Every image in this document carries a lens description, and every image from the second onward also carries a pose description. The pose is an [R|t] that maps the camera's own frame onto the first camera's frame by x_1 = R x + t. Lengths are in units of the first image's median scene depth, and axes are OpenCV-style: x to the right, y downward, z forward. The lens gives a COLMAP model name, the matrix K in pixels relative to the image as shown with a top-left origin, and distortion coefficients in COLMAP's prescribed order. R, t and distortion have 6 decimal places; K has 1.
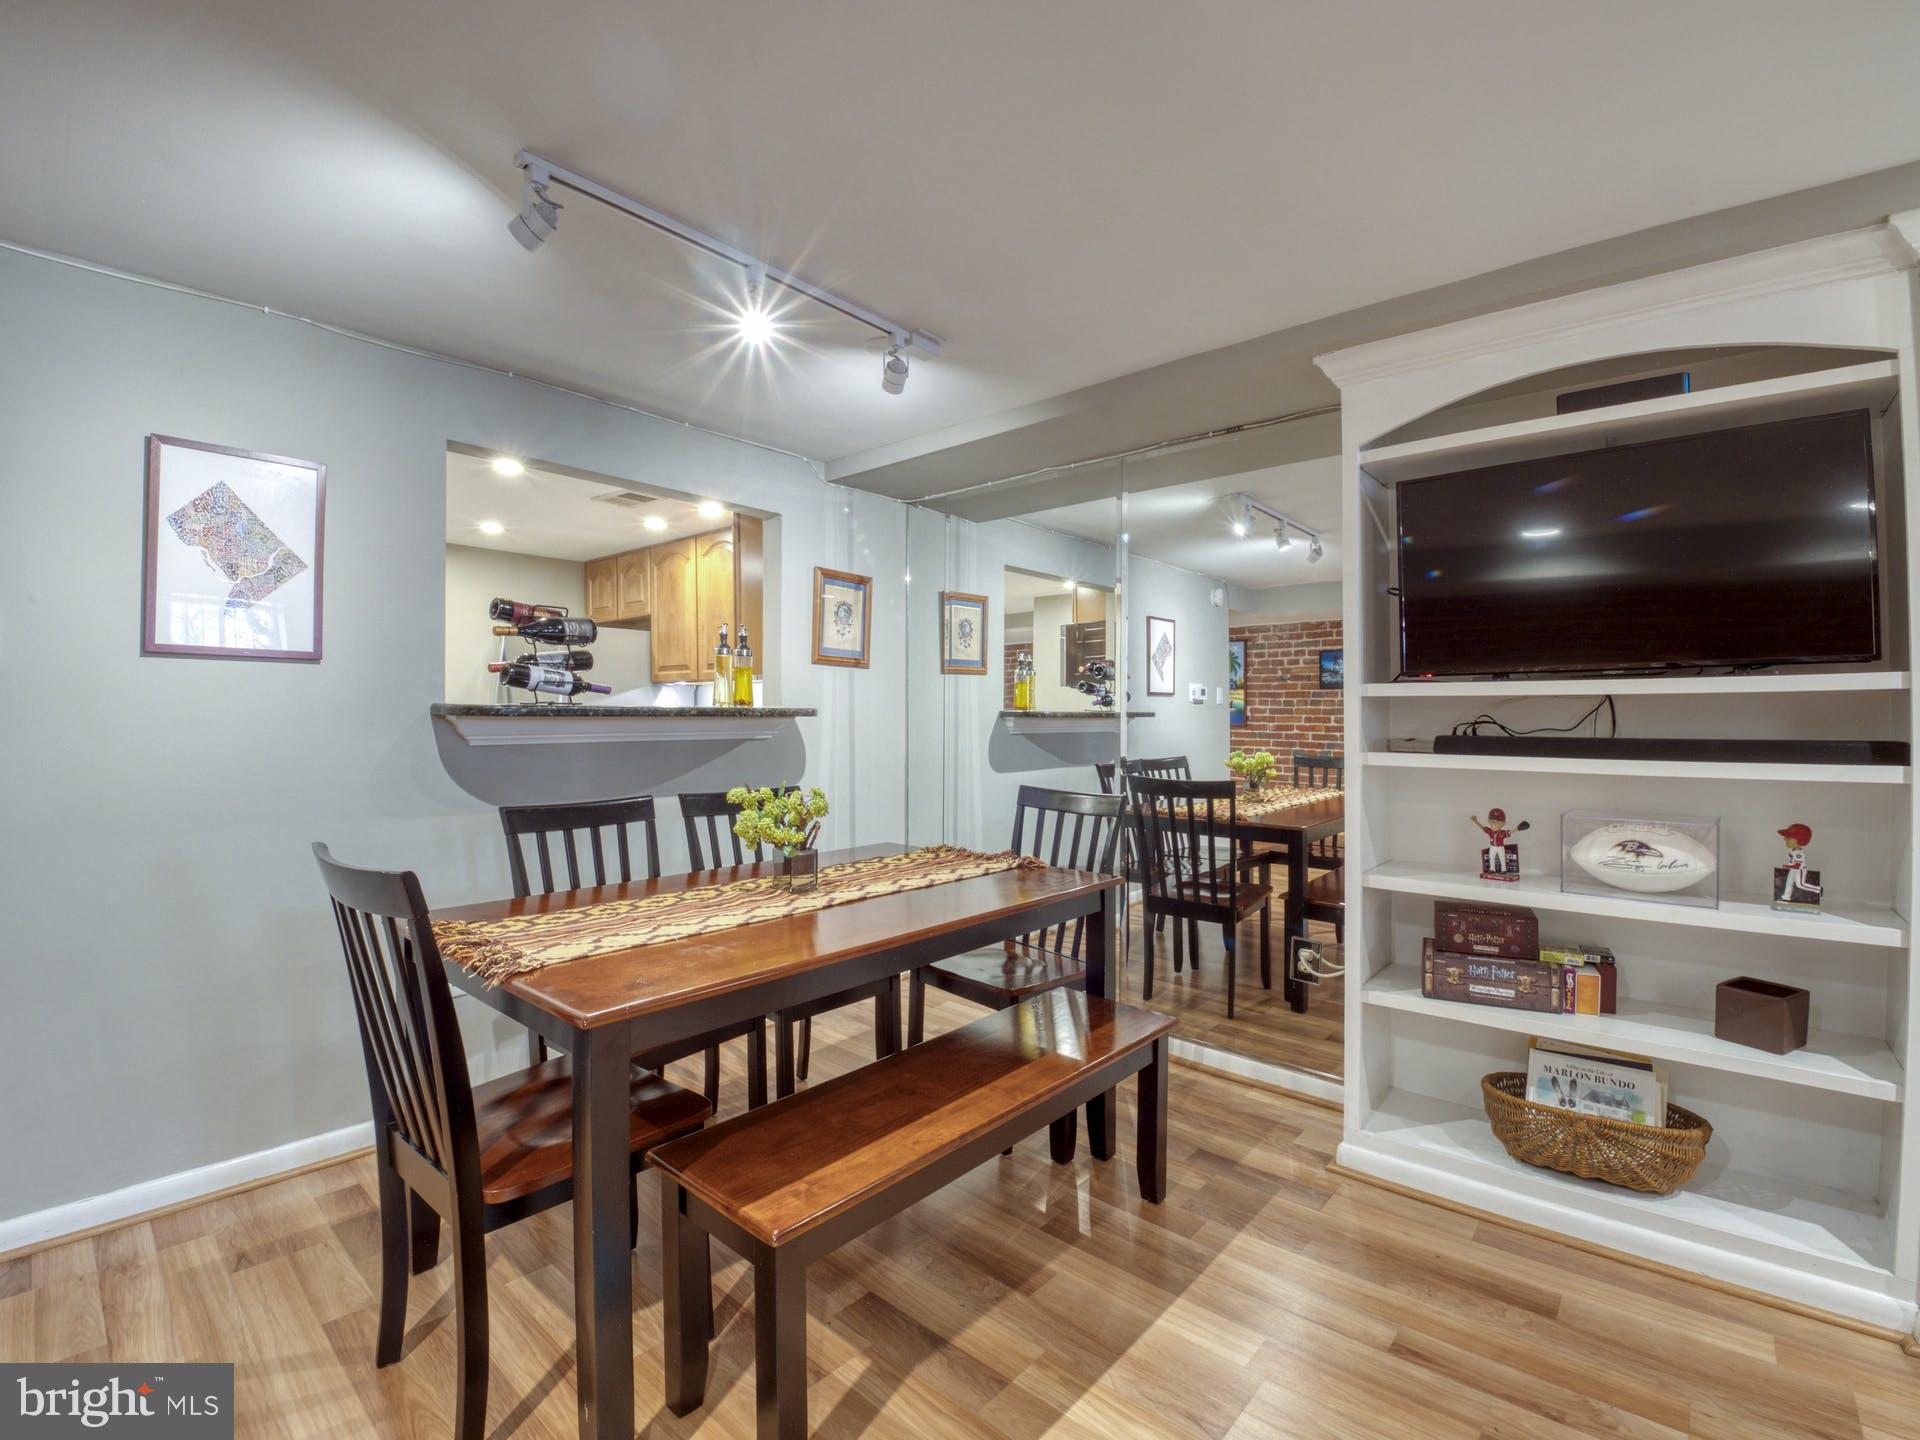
lens RADIAL K [[876.4, 0, 977.0], [0, 876.4, 716.8], [0, 0, 1]] dist [-0.028749, -0.006749]
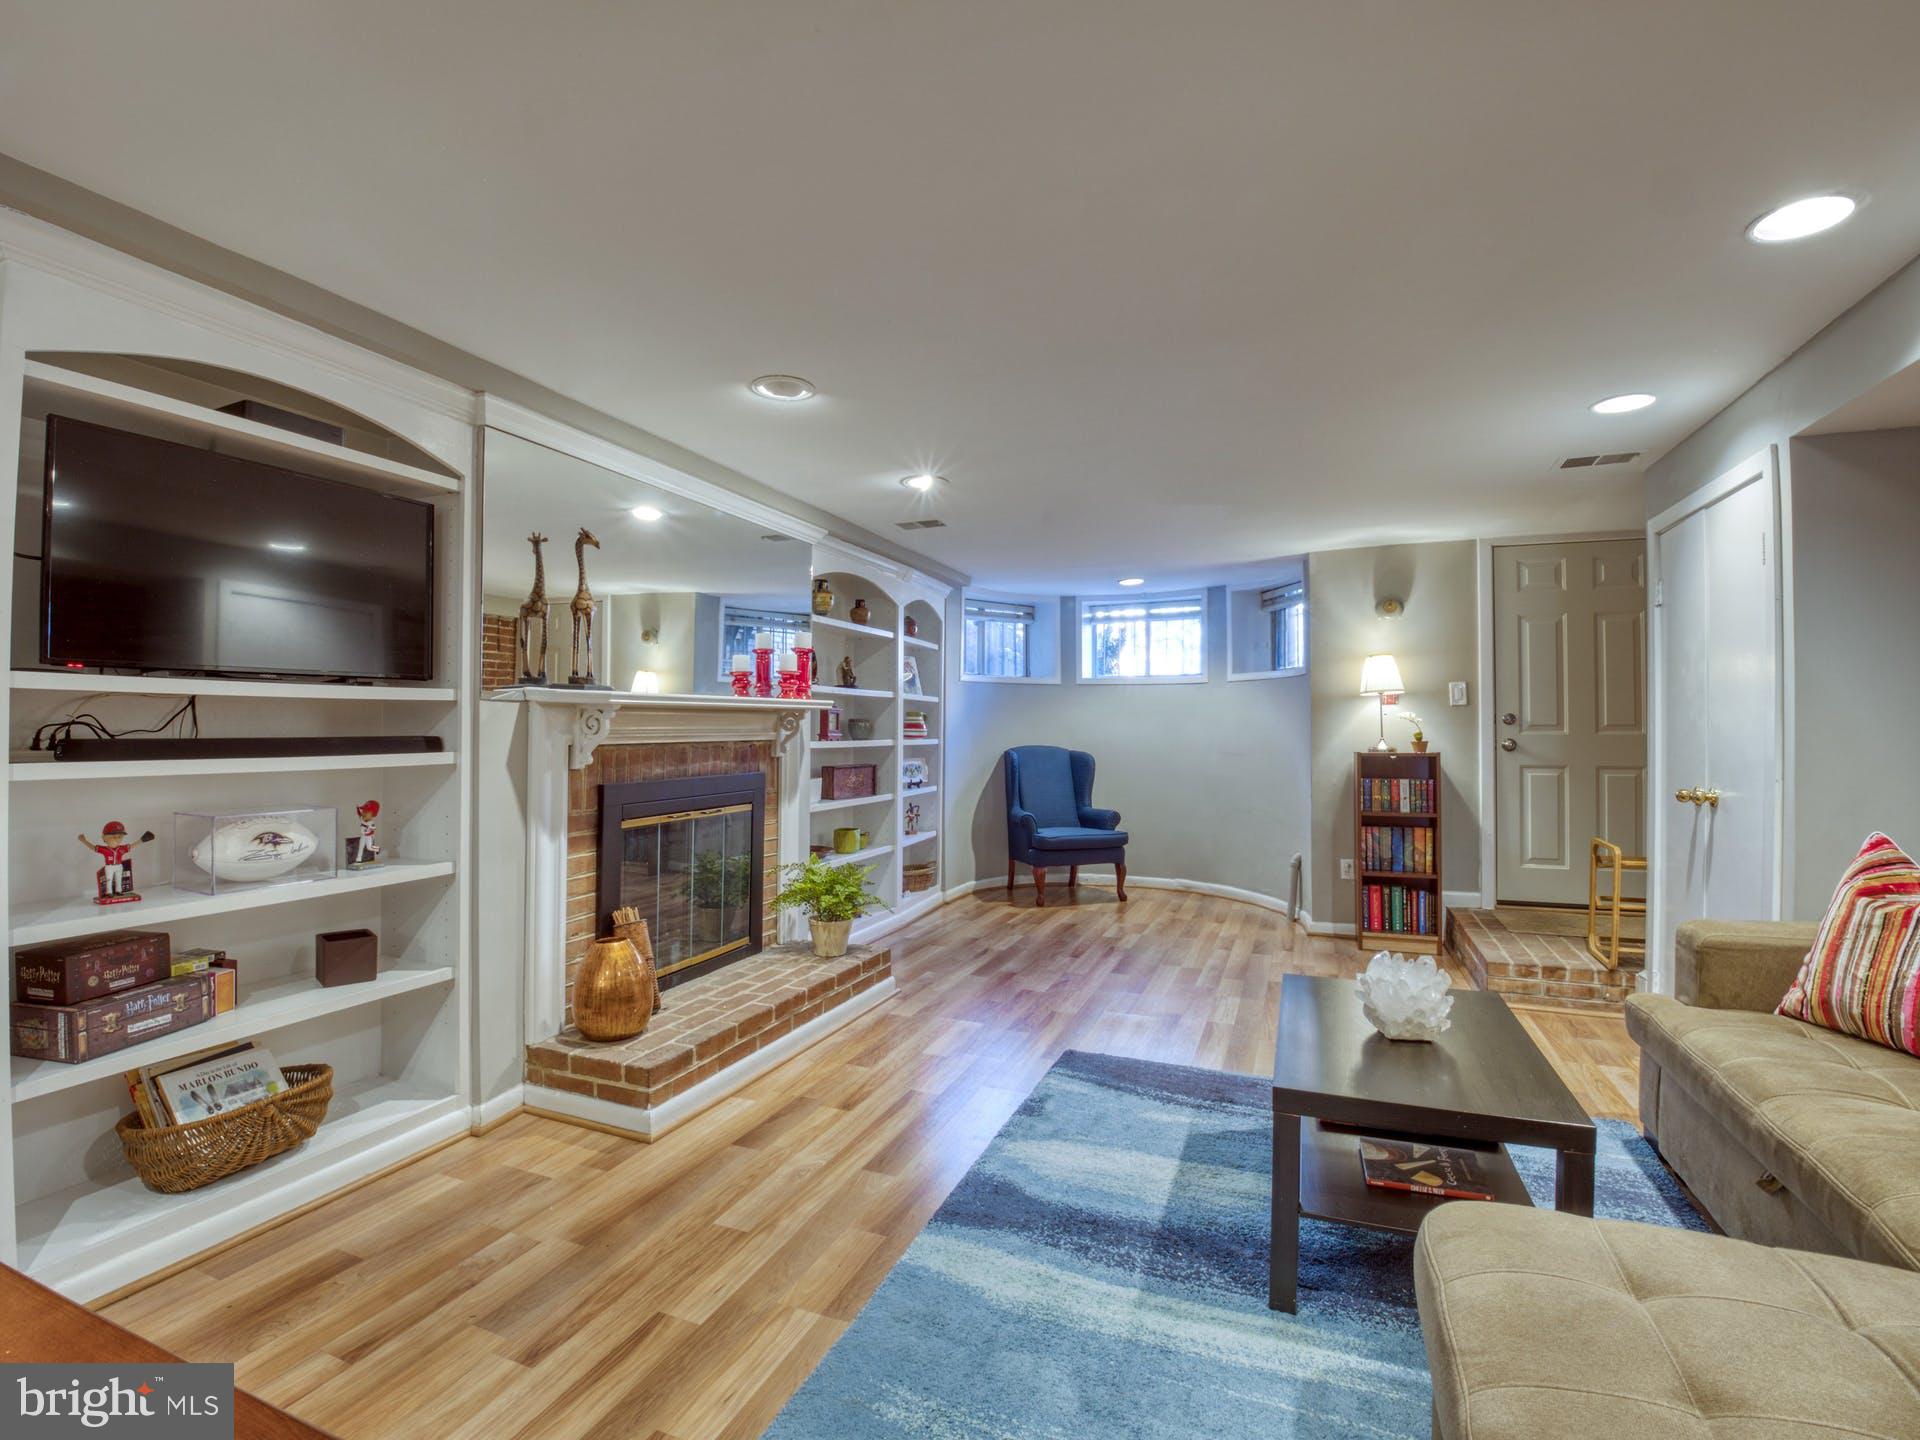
lens RADIAL K [[876.4, 0, 946.0], [0, 876.4, 719.5], [0, 0, 1]] dist [-0.028749, -0.006749]
pose [[-0.324179, 0.003356, 0.945990, -0.477700], [-0.007541, 0.999953, -0.006131, 0.002413], [-0.945966, -0.009121, -0.324139, 0.491528]]
